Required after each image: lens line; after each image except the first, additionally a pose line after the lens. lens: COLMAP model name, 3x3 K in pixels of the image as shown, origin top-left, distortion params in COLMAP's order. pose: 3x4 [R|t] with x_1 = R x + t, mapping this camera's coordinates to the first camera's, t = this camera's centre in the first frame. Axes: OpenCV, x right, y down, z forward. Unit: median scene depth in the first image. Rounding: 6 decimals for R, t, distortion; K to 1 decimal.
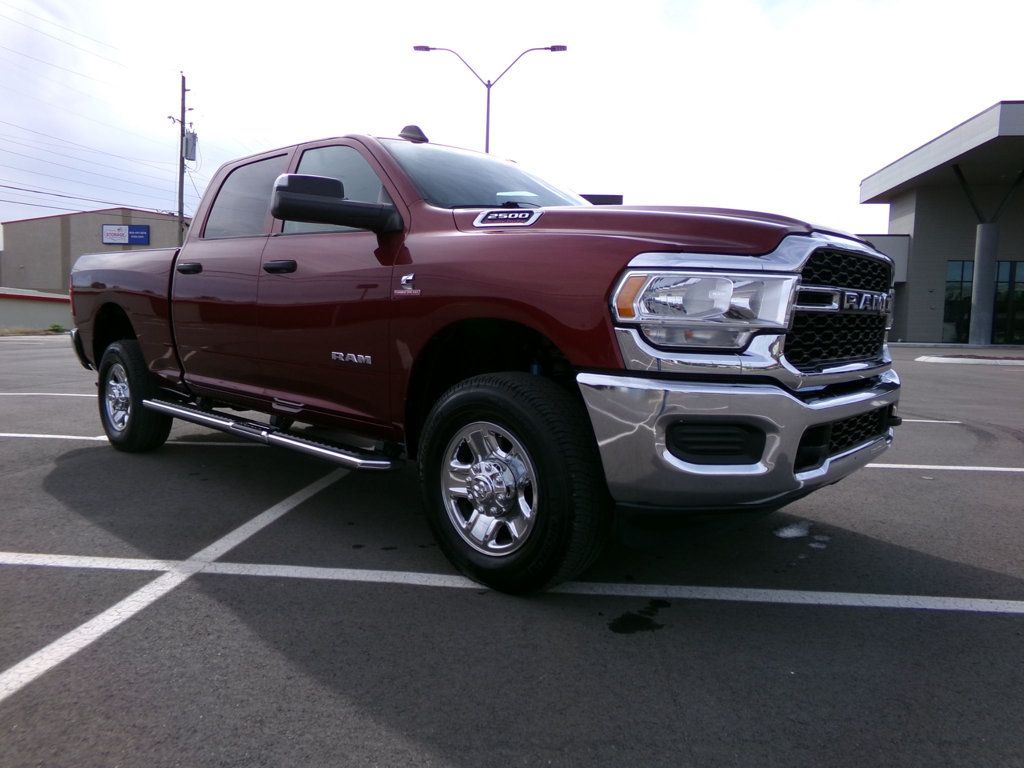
lens RADIAL K [[689.2, 0, 496.2], [0, 689.2, 383.8], [0, 0, 1]] dist [0.001592, 0.004065]
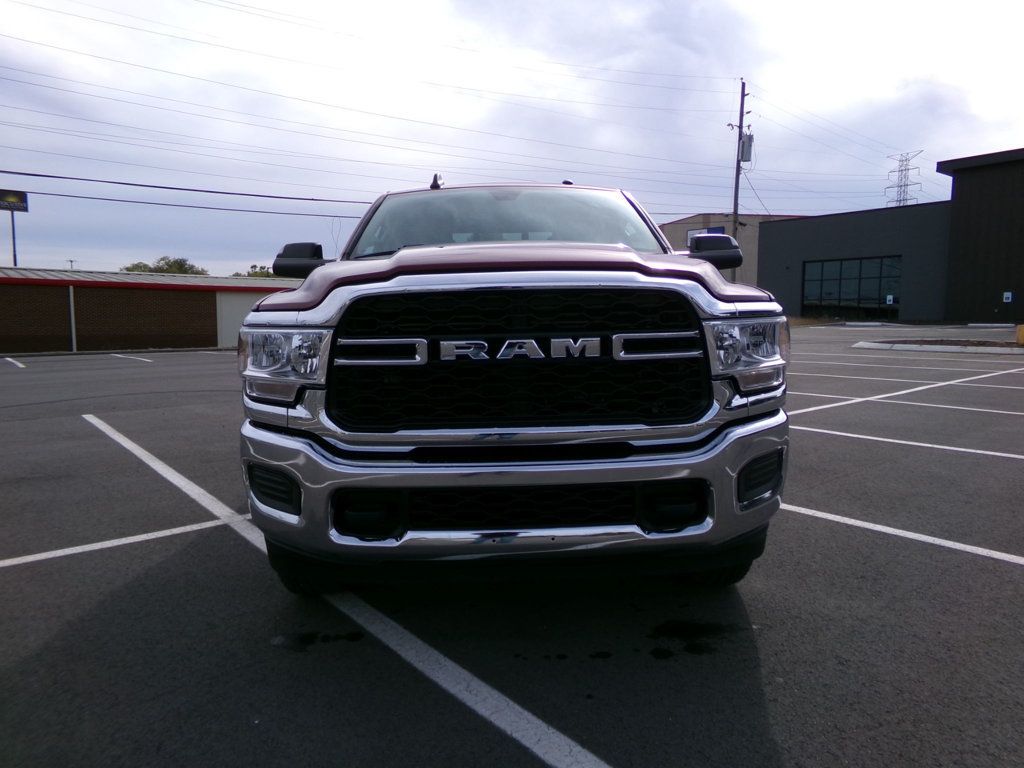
lens RADIAL K [[677.8, 0, 512.0], [0, 677.8, 384.0], [0, 0, 1]] dist [0.006946, 0.004830]
pose [[0.704457, 0.049752, -0.708001, 1.009258], [-0.038908, 0.998747, 0.031470, -0.096010], [0.708679, 0.005378, 0.705510, 0.397607]]
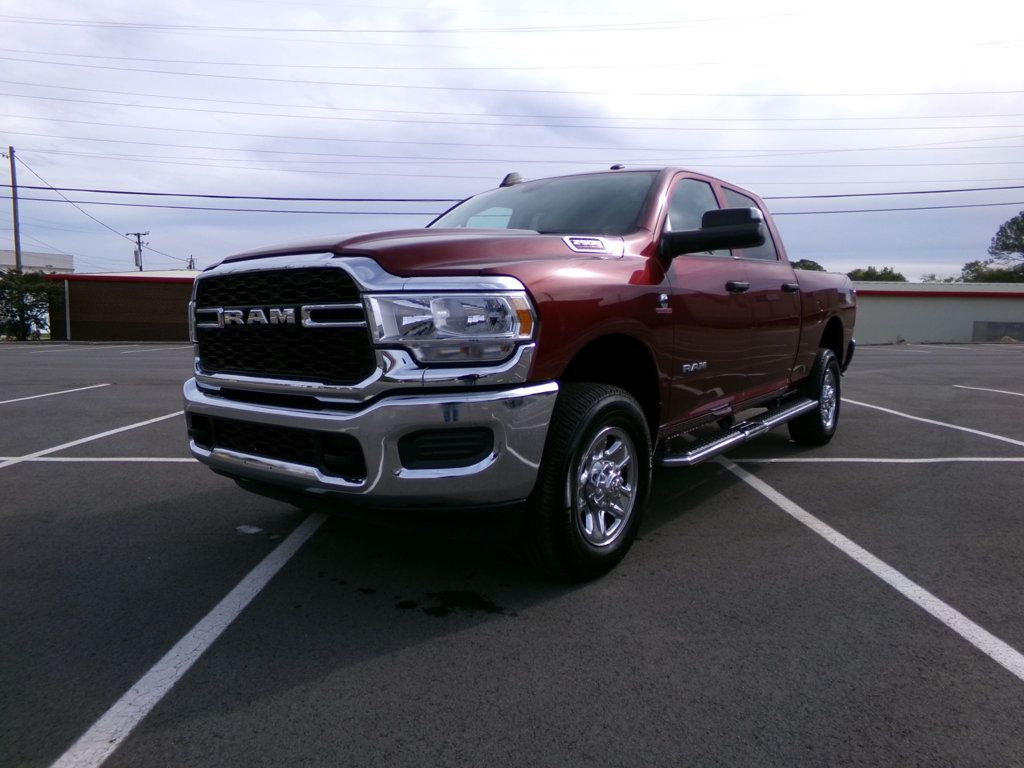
lens RADIAL K [[683.3, 0, 512.0], [0, 683.3, 384.0], [0, 0, 1]] dist [-0.006306, 0.003207]
pose [[0.121463, 0.082608, -0.989152, 1.479391], [-0.087529, 0.993540, 0.072227, -0.116902], [0.988729, 0.077807, 0.127909, 1.156618]]
